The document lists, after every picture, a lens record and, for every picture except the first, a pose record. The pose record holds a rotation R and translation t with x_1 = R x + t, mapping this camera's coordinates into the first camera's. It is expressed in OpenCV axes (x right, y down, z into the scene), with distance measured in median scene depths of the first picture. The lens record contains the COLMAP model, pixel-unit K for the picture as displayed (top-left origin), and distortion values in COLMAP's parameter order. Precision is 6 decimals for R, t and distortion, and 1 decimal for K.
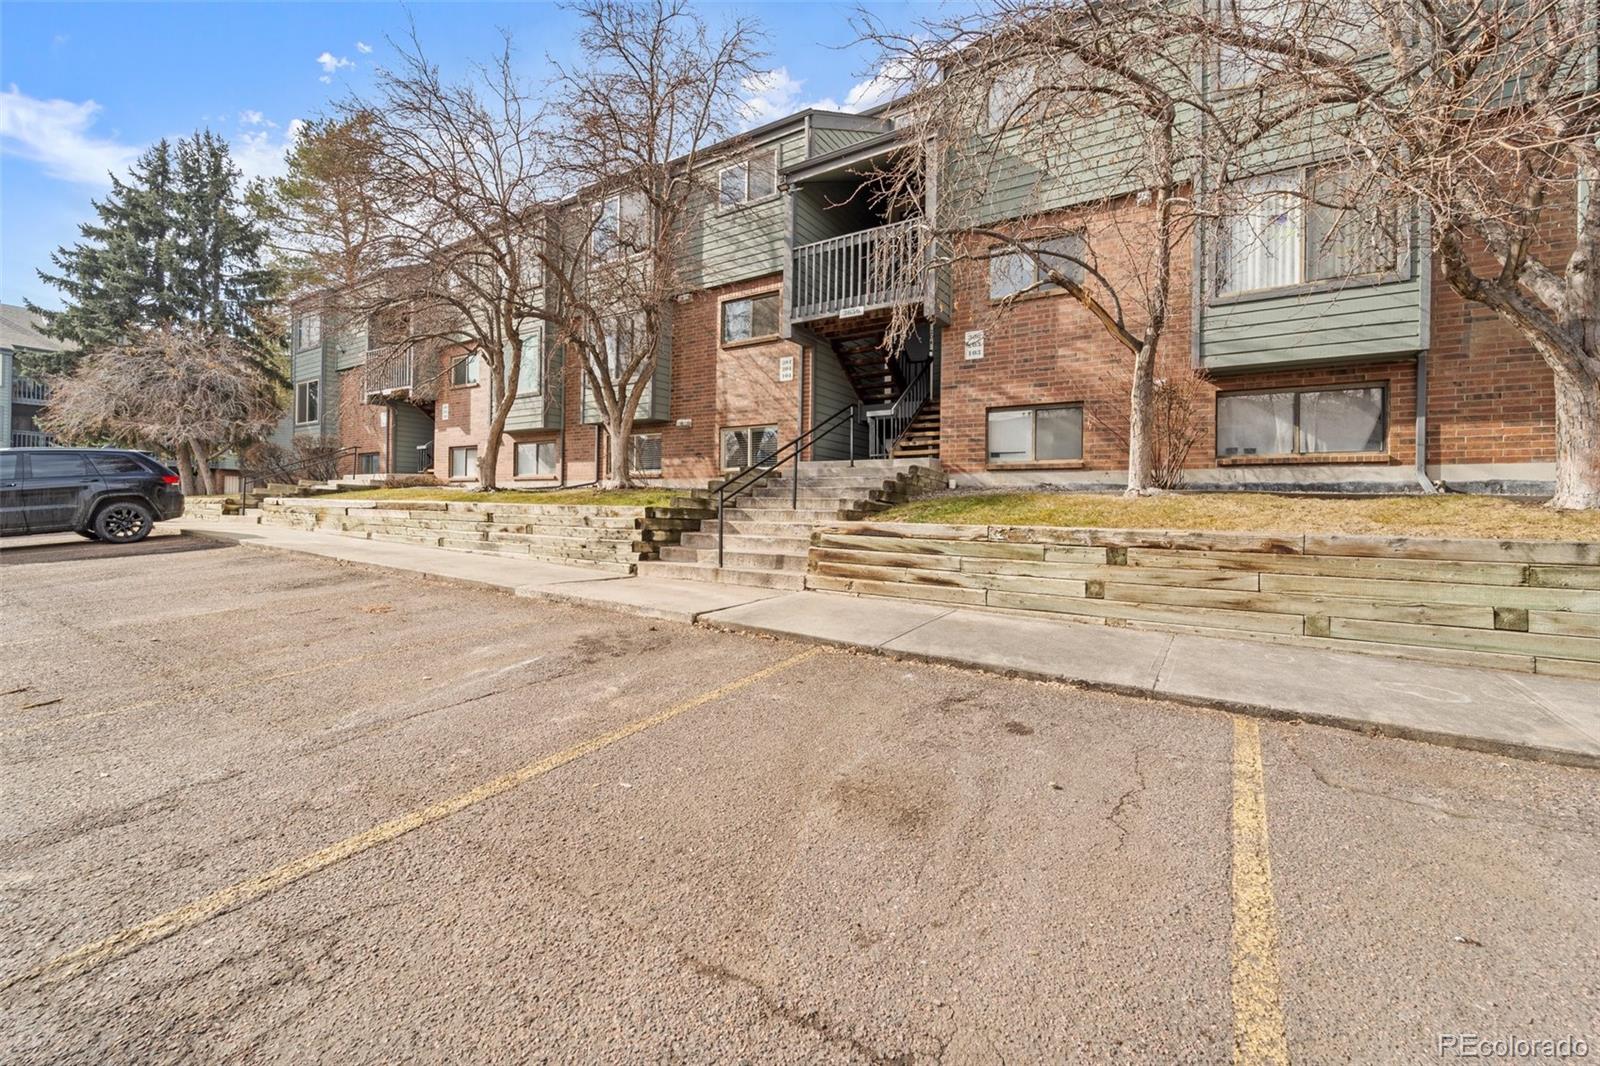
lens RADIAL K [[660.2, 0, 799.6], [0, 660.2, 515.3], [0, 0, 1]] dist [-0.002308, -0.000303]
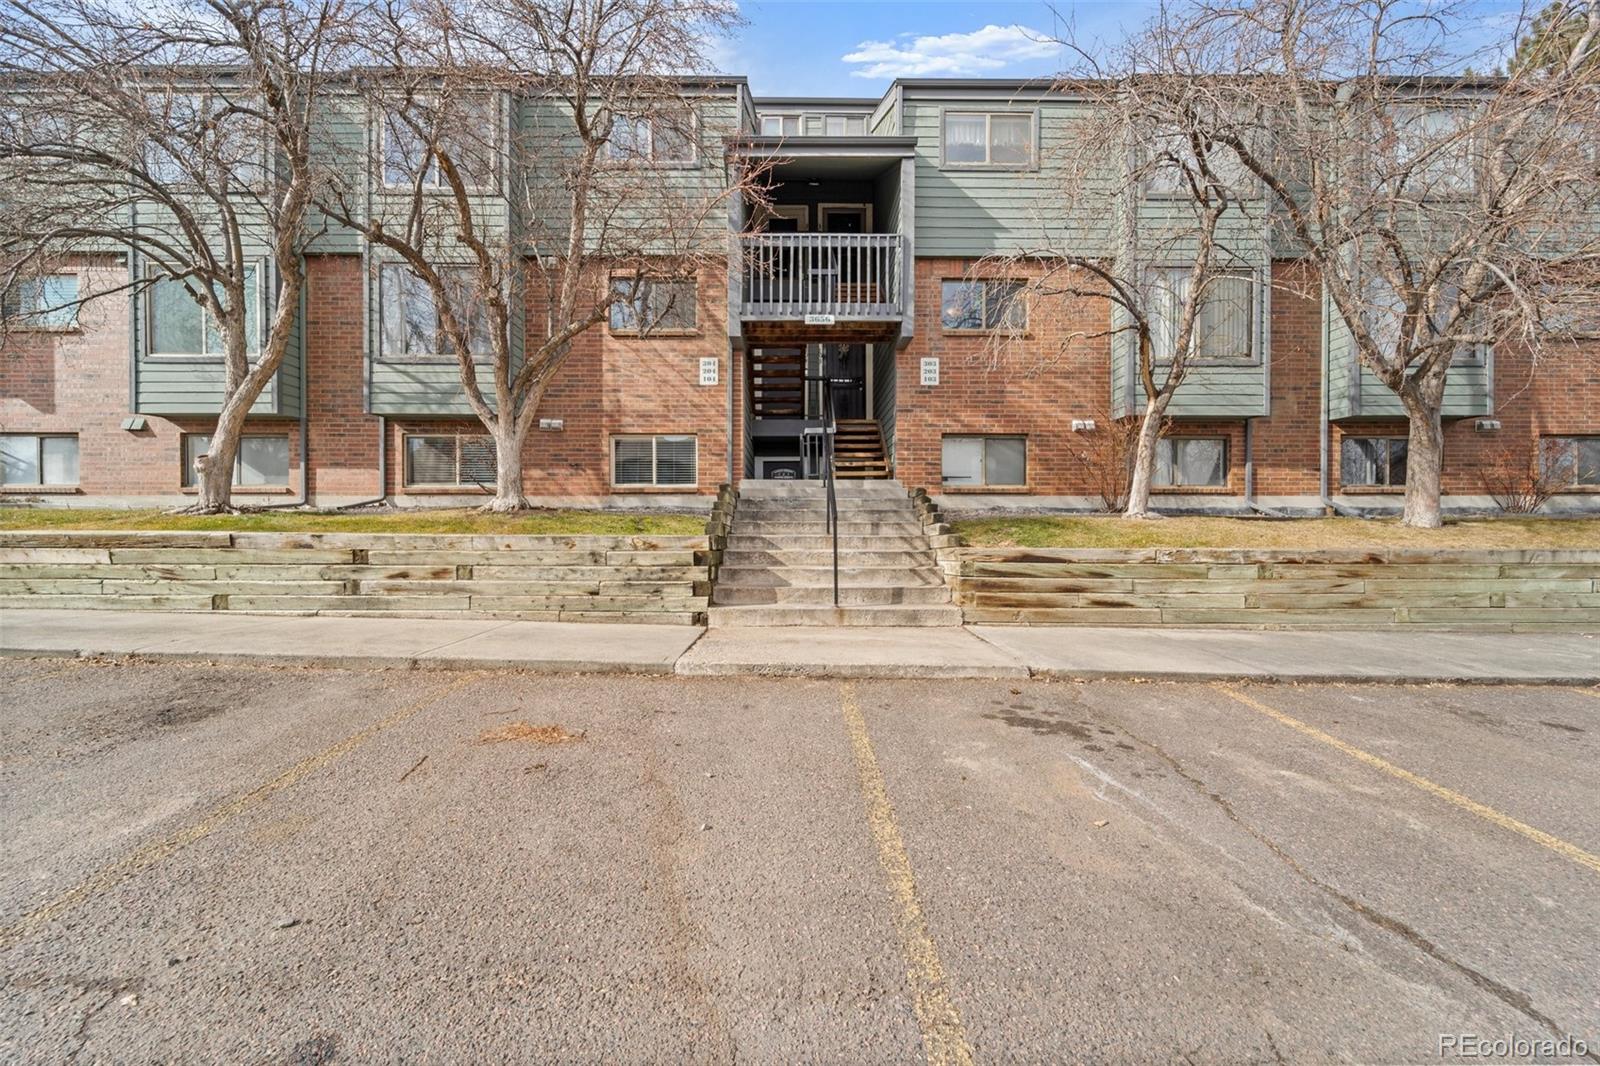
lens RADIAL K [[647.2, 0, 803.5], [0, 647.2, 542.7], [0, 0, 1]] dist [0.000184, -0.000521]
pose [[0.831083, -0.026981, 0.555494, -0.530540], [0.017012, 0.999588, 0.023099, -0.019404], [-0.555889, -0.009747, 0.831200, 0.300578]]
